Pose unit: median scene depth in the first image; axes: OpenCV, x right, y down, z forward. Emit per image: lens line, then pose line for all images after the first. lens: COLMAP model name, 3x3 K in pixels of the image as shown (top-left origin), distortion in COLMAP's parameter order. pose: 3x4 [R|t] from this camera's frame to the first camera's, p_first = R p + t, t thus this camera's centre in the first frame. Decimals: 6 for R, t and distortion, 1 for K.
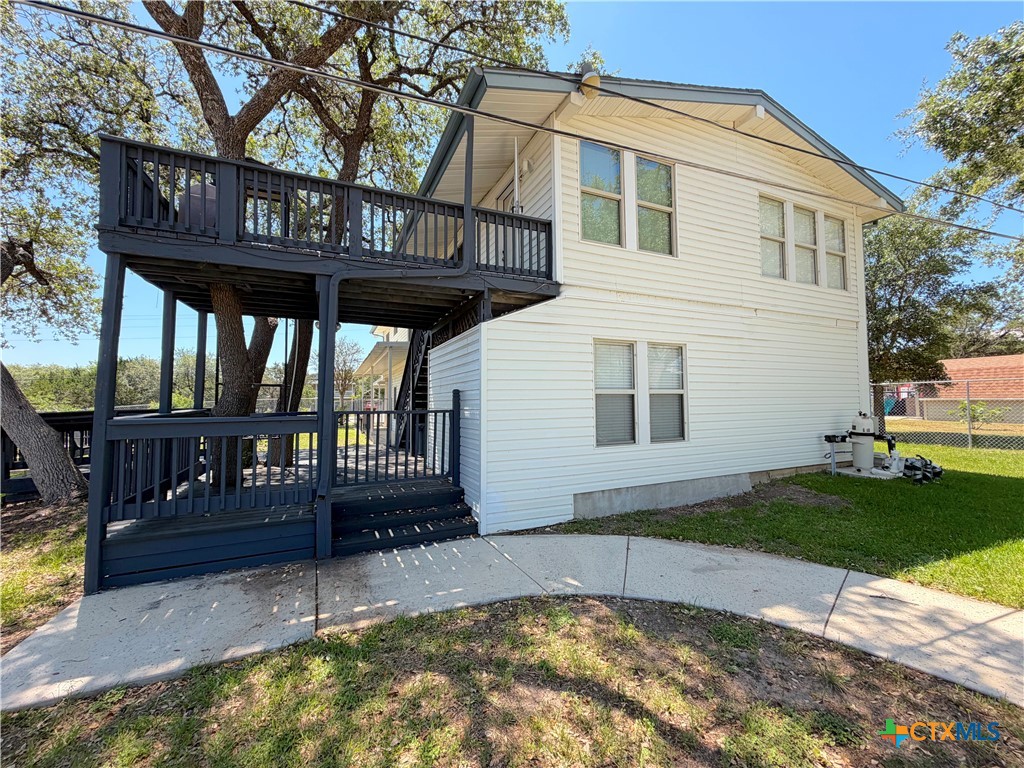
lens RADIAL K [[410.7, 0, 508.1], [0, 410.7, 383.8], [0, 0, 1]] dist [0.003690, -0.000811]
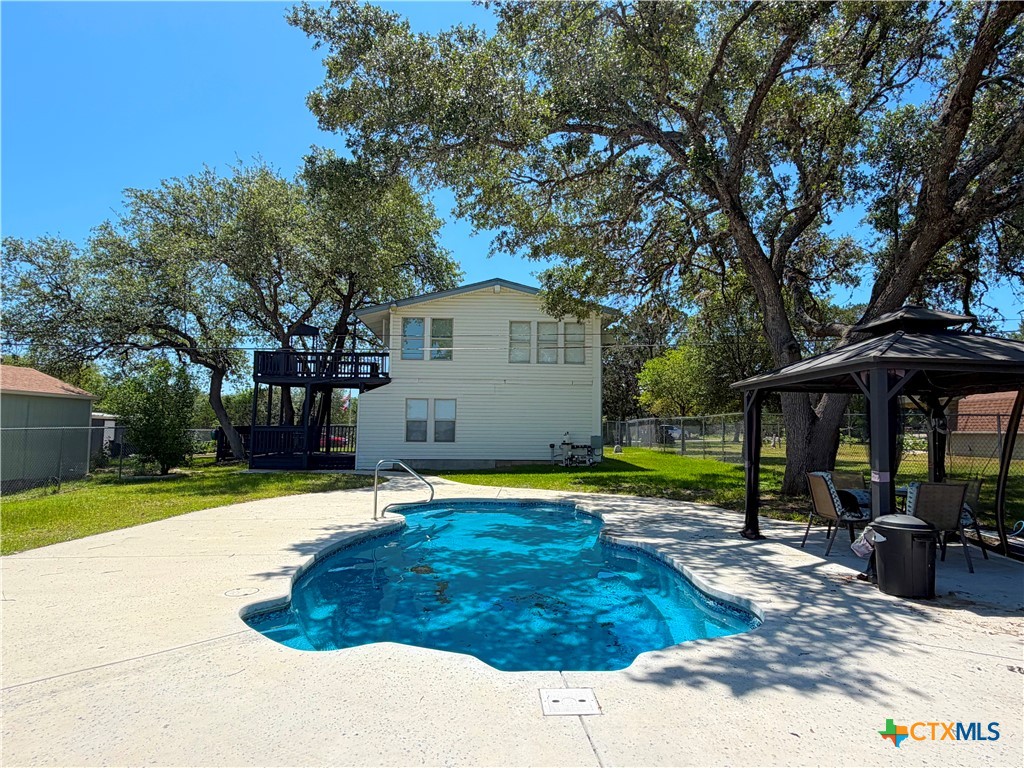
lens RADIAL K [[584.0, 0, 514.4], [0, 584.0, 392.8], [0, 0, 1]] dist [-0.004926, 0.000420]
pose [[0.940818, -0.005444, -0.338868, 1.960123], [-0.003751, 0.999642, -0.026474, -0.052268], [0.338891, 0.026179, 0.940461, -2.040164]]
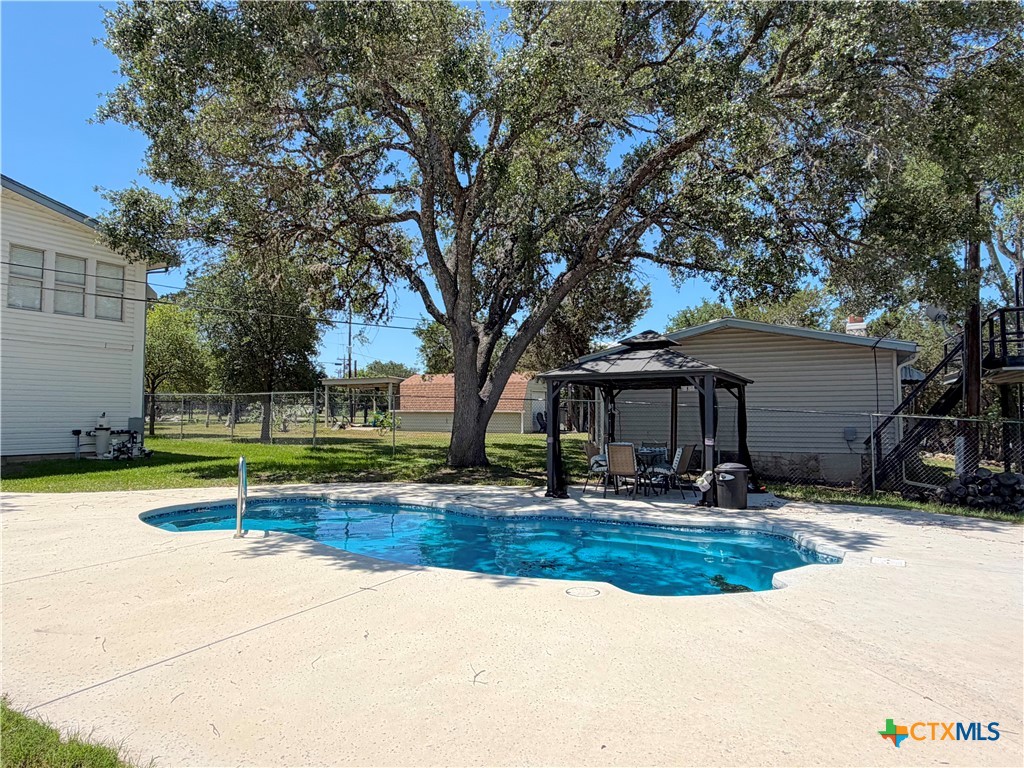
lens RADIAL K [[664.6, 0, 511.9], [0, 664.6, 384.0], [0, 0, 1]] dist [-0.004044, 0.002668]
pose [[0.792368, 0.039505, 0.608763, 0.748549], [-0.035589, 0.999195, -0.018518, -0.045786], [-0.609004, -0.006992, 0.793136, -2.024521]]
